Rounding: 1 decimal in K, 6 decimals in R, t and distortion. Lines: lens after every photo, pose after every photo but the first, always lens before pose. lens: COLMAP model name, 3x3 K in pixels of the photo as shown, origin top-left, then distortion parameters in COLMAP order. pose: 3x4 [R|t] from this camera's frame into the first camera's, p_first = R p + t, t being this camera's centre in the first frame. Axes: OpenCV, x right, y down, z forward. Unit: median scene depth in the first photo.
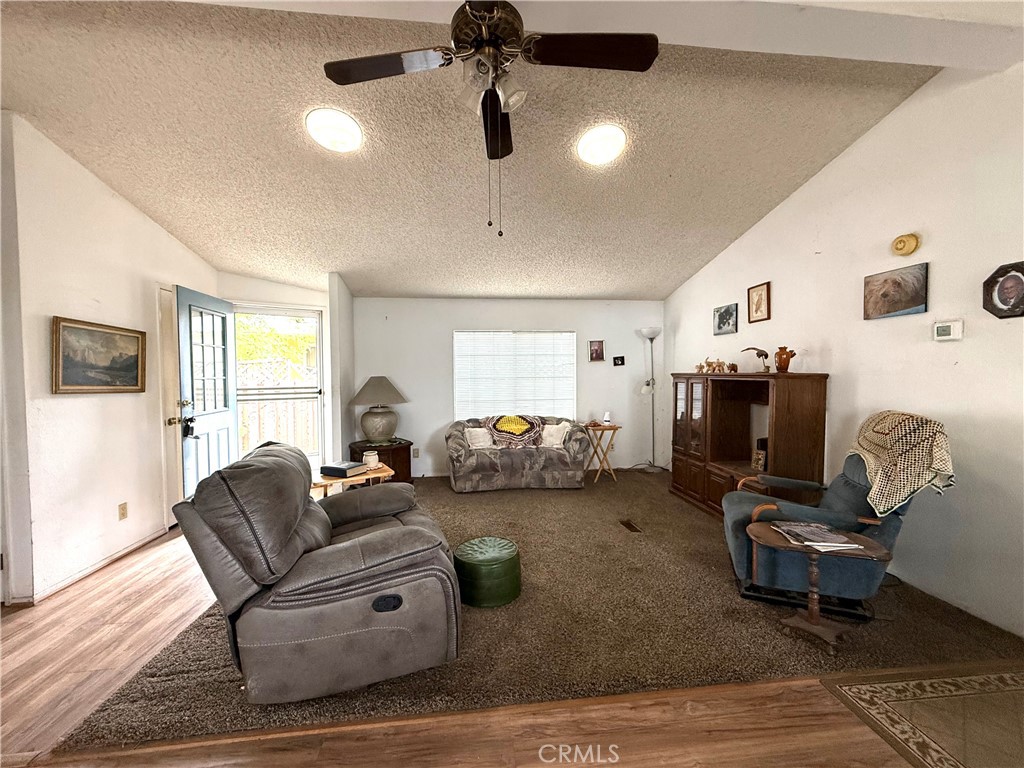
lens RADIAL K [[406.1, 0, 508.5], [0, 406.1, 383.0], [0, 0, 1]] dist [-0.001473, 0.000198]
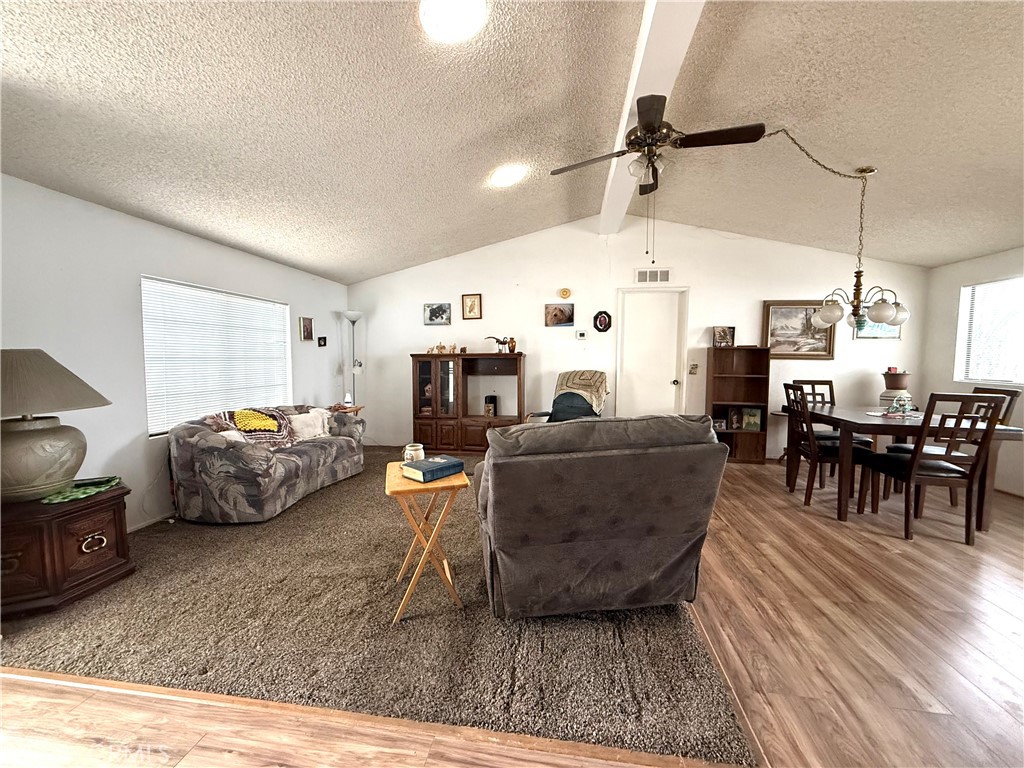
lens RADIAL K [[406.1, 0, 508.5], [0, 406.1, 383.0], [0, 0, 1]] dist [-0.001473, 0.000198]
pose [[0.259821, -0.048704, 0.964428, -0.693783], [0.028558, 0.998678, 0.042740, 0.018561], [-0.965235, 0.016437, 0.260868, 0.431993]]
